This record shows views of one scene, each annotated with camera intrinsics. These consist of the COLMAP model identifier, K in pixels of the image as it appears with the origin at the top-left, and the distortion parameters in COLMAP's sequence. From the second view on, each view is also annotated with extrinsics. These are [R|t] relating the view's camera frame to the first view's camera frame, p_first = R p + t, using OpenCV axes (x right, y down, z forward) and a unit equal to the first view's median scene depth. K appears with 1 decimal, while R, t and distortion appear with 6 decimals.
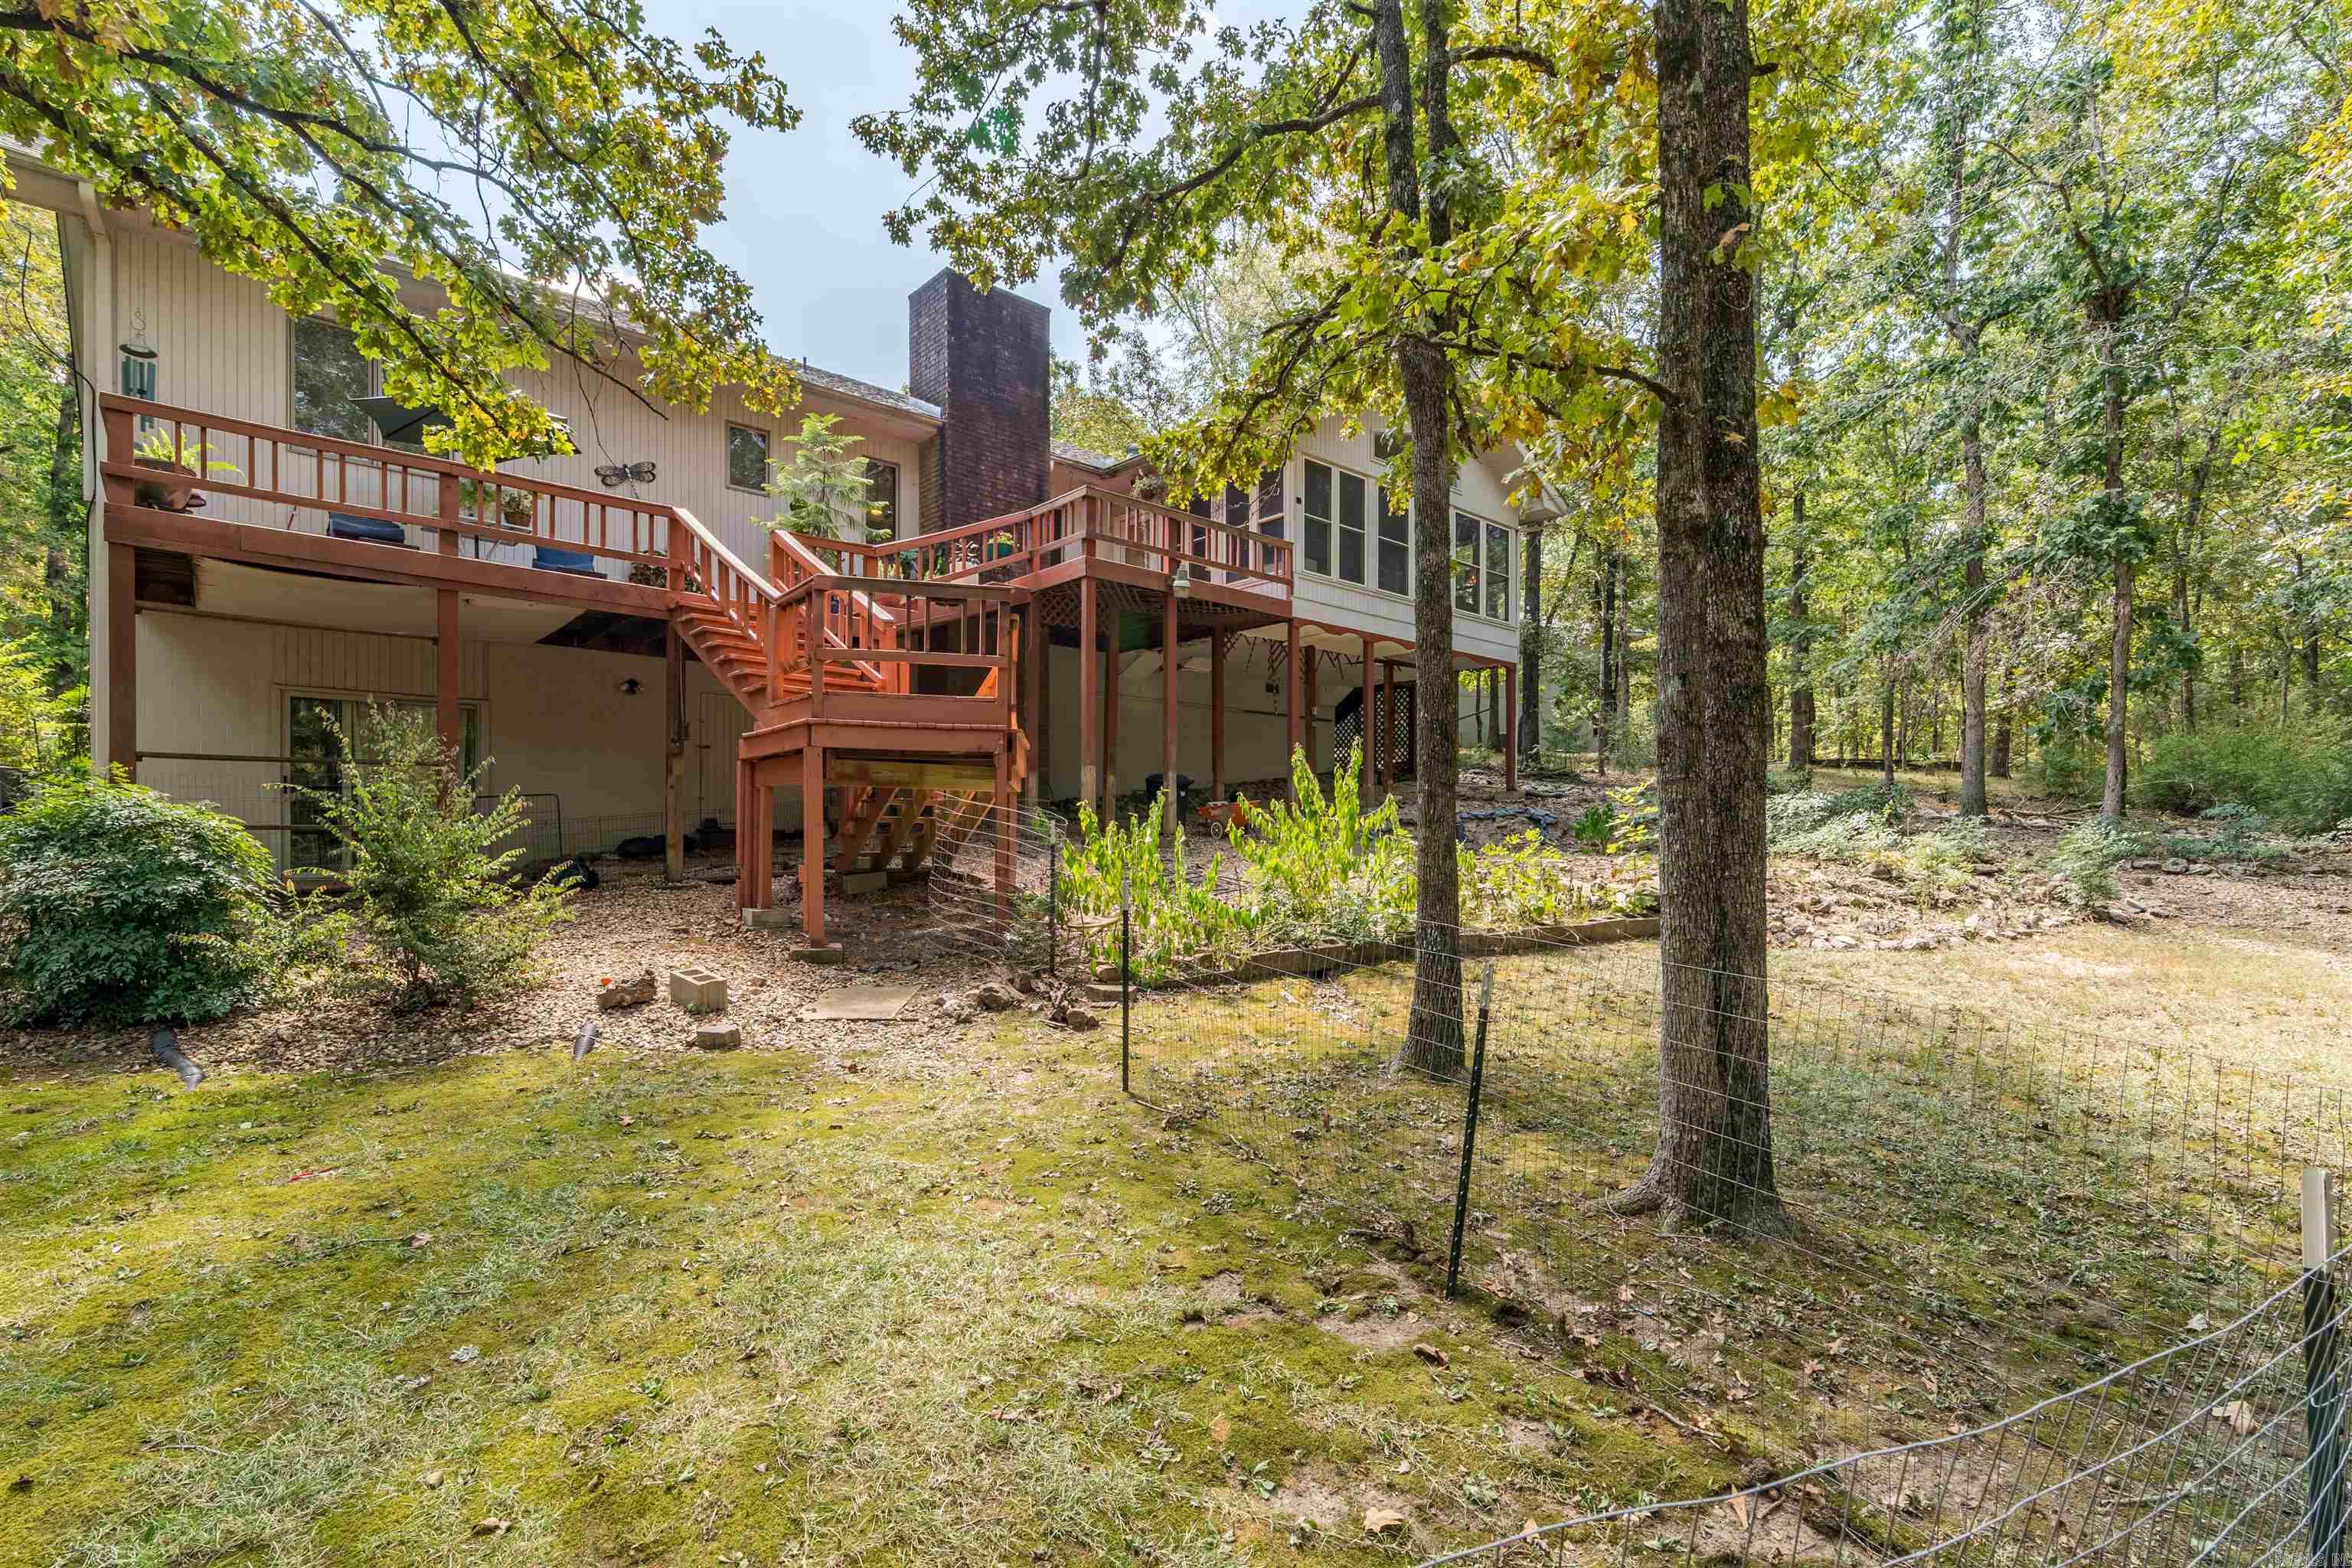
lens RADIAL K [[1101.7, 0, 1186.4], [0, 1101.7, 804.7], [0, 0, 1]] dist [-0.012742, 0.000083]
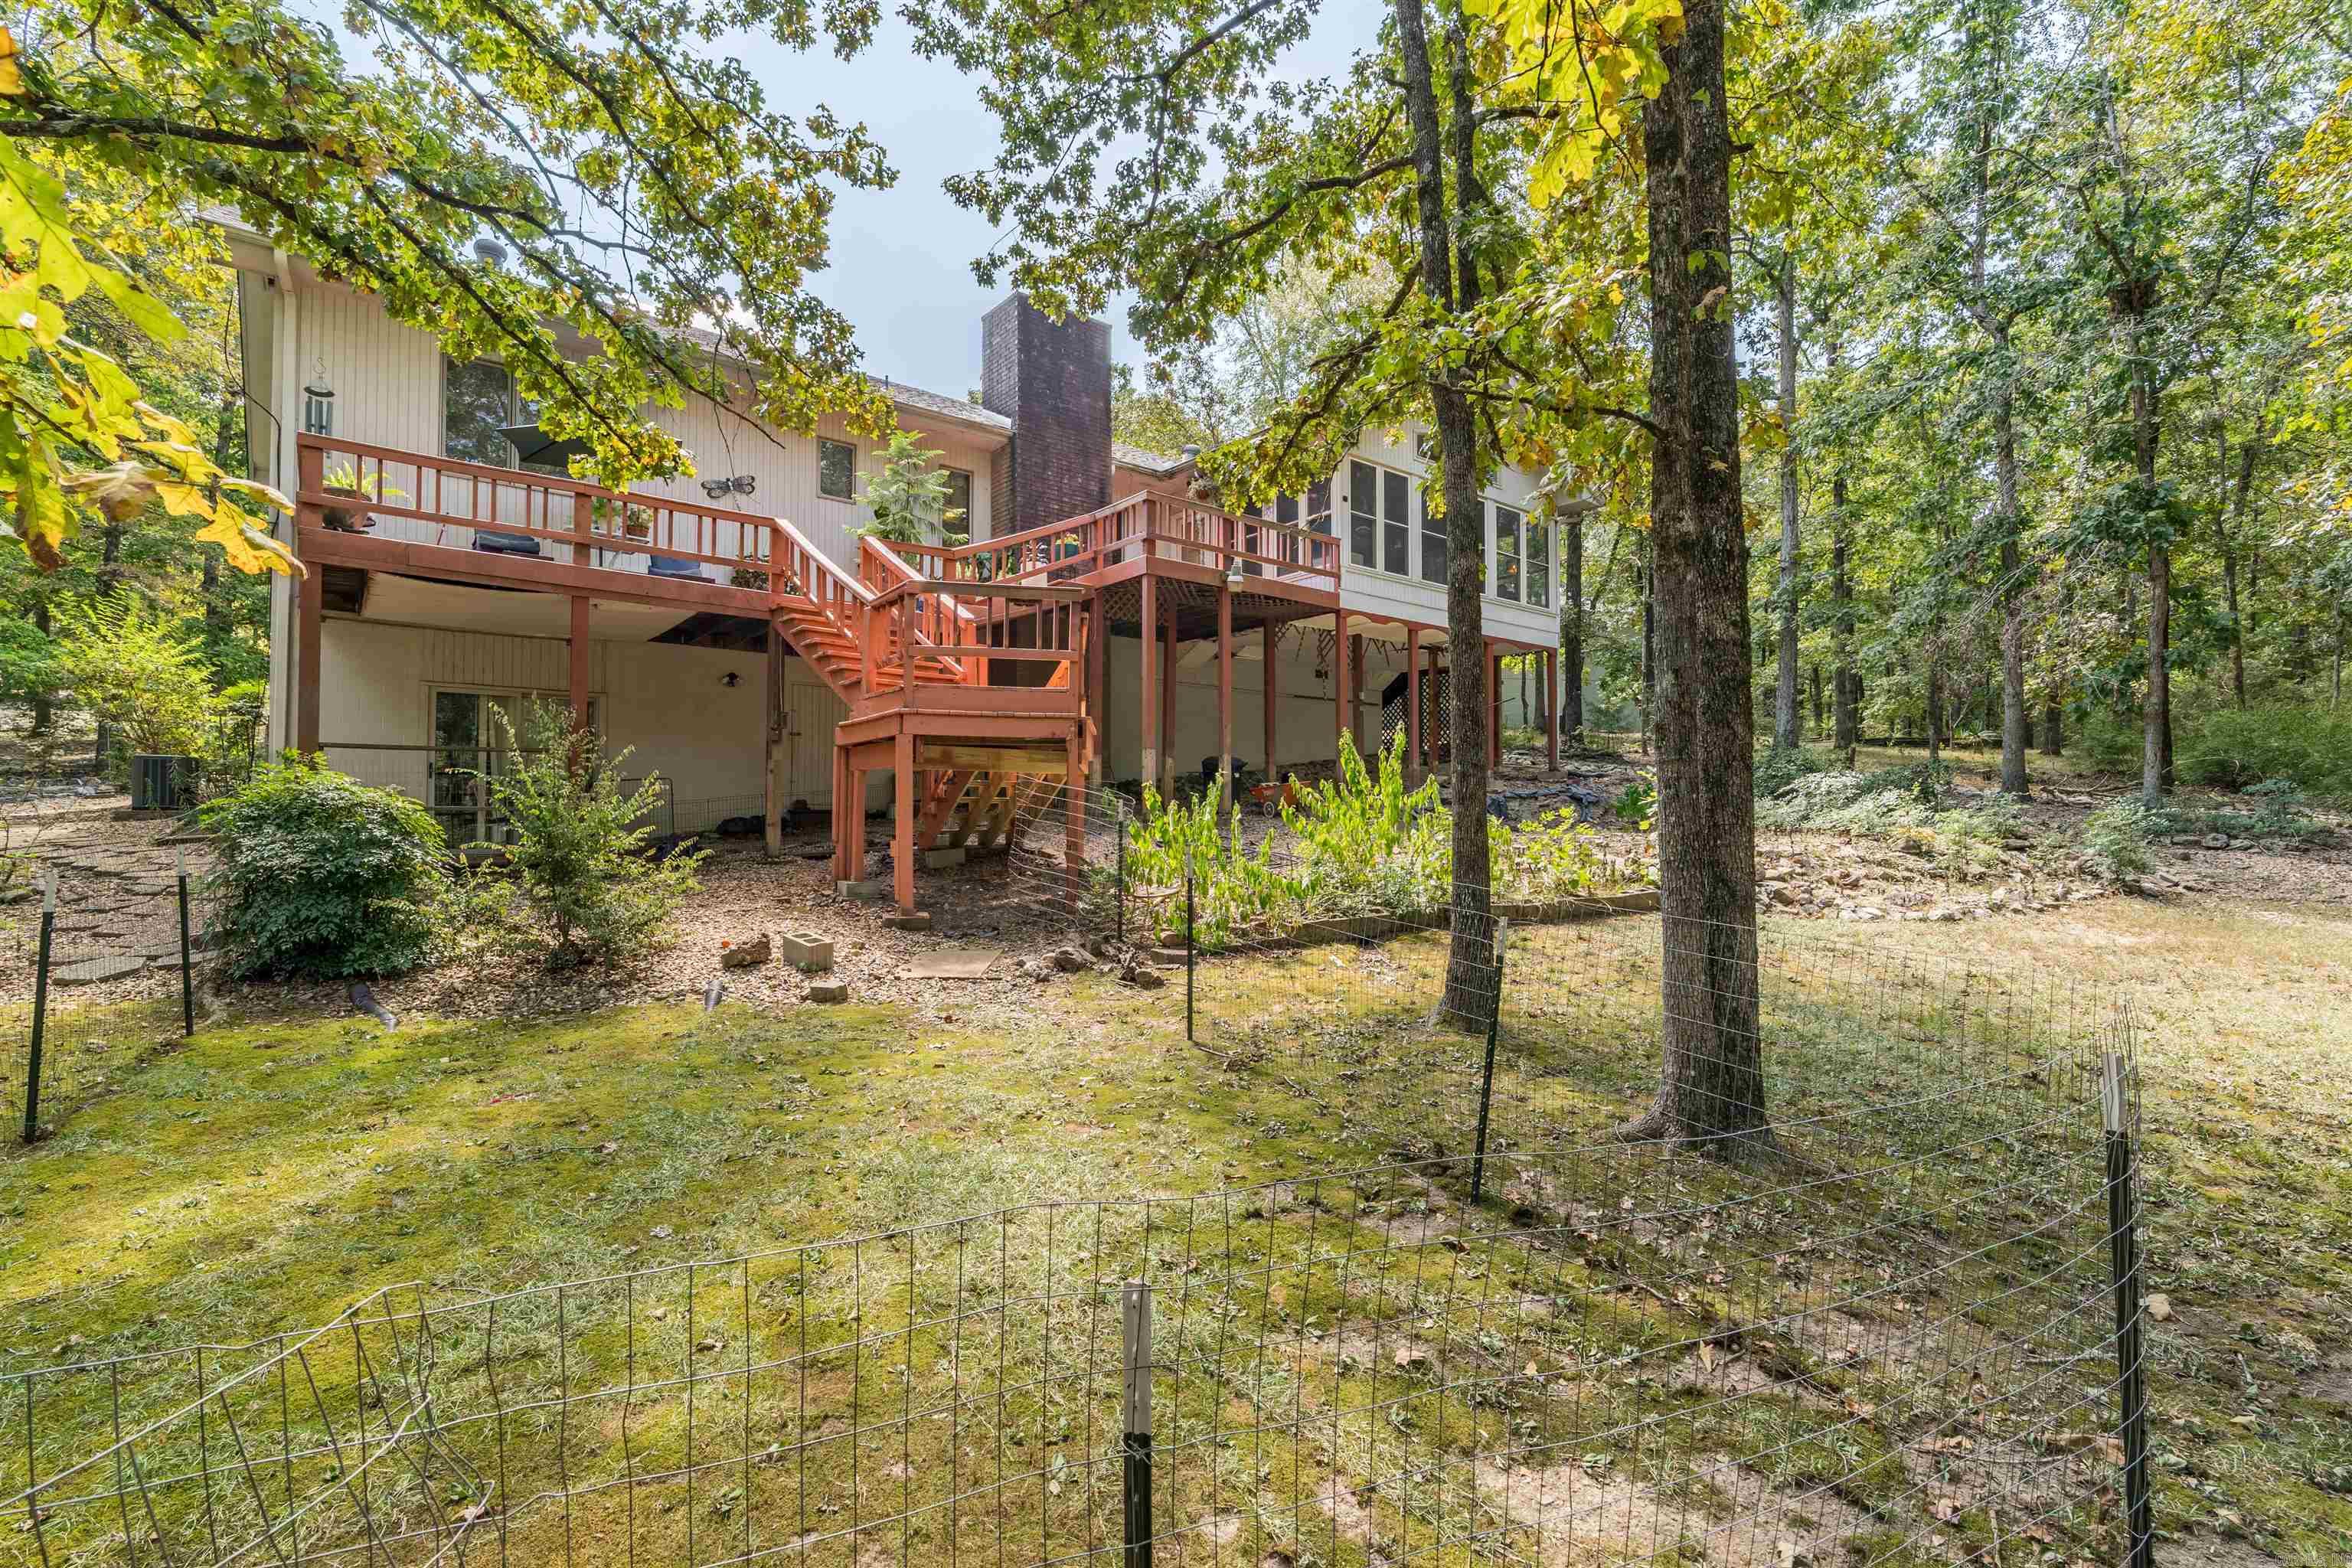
lens RADIAL K [[1101.7, 0, 1163.4], [0, 1101.7, 790.6], [0, 0, 1]] dist [-0.012742, 0.000083]
pose [[0.997804, -0.003914, -0.066119, -0.006139], [0.004163, 0.999985, 0.003642, 0.001566], [0.066103, -0.003909, 0.997805, -0.107242]]
